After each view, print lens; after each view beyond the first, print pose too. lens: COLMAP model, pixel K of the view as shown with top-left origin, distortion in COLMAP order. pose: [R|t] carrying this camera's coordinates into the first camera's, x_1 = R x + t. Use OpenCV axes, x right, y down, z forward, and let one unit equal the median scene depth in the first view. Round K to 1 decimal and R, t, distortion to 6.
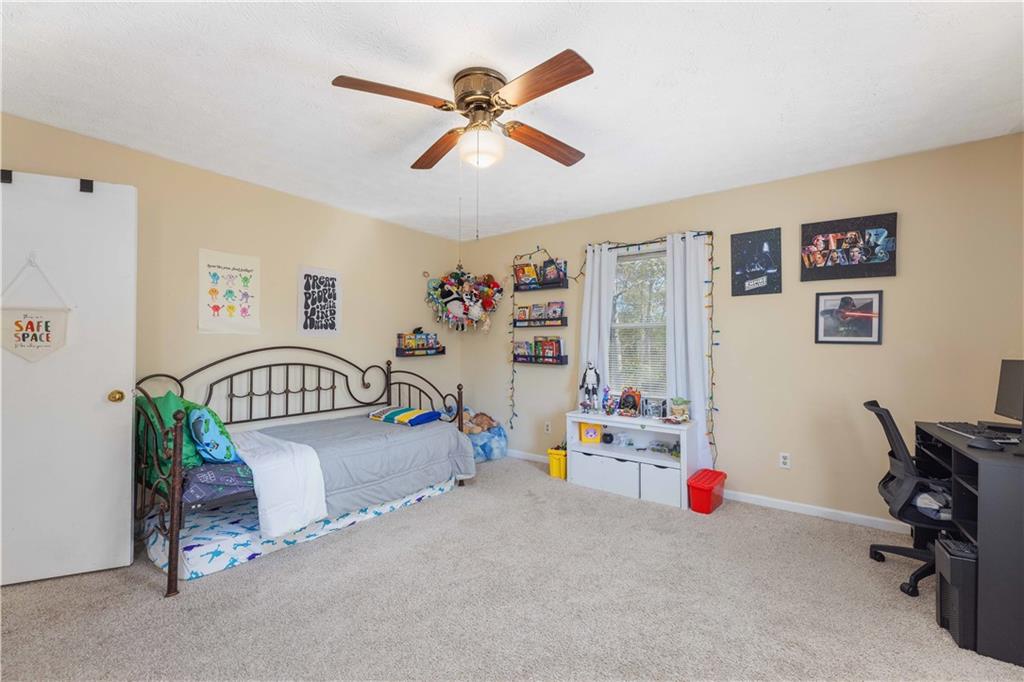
lens RADIAL K [[415.8, 0, 511.1], [0, 415.8, 337.1], [0, 0, 1]] dist [-0.001467, -0.000073]
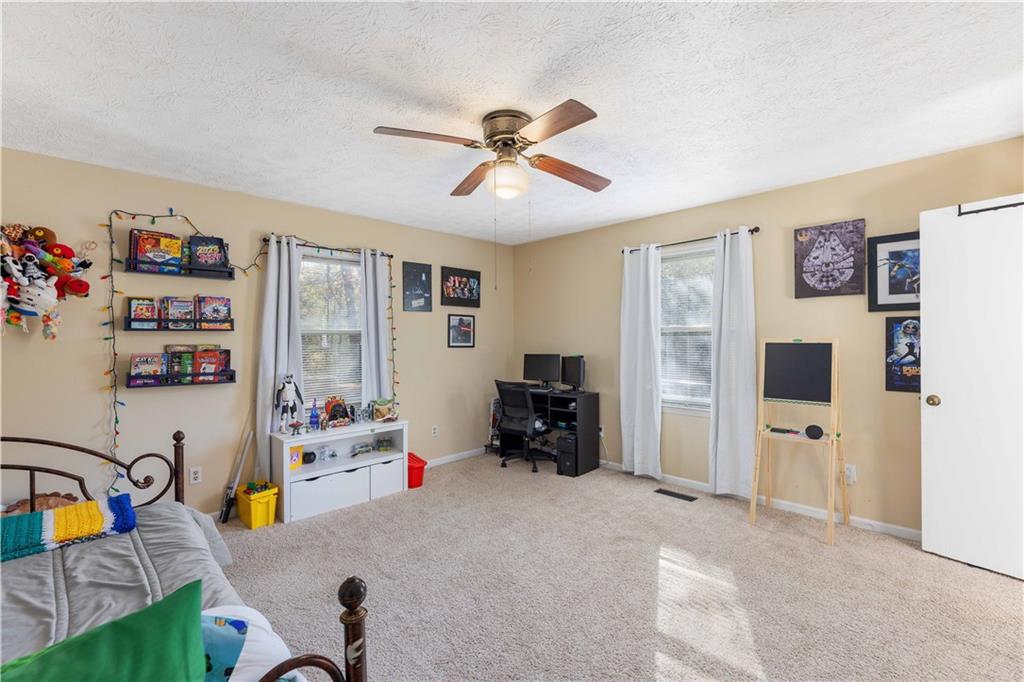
lens RADIAL K [[415.8, 0, 511.1], [0, 415.8, 337.1], [0, 0, 1]] dist [-0.001467, -0.000073]
pose [[0.188310, -0.001353, 0.982109, -0.613148], [-0.006764, 0.999974, 0.002674, -0.024408], [-0.982086, -0.007146, 0.188295, 0.432954]]
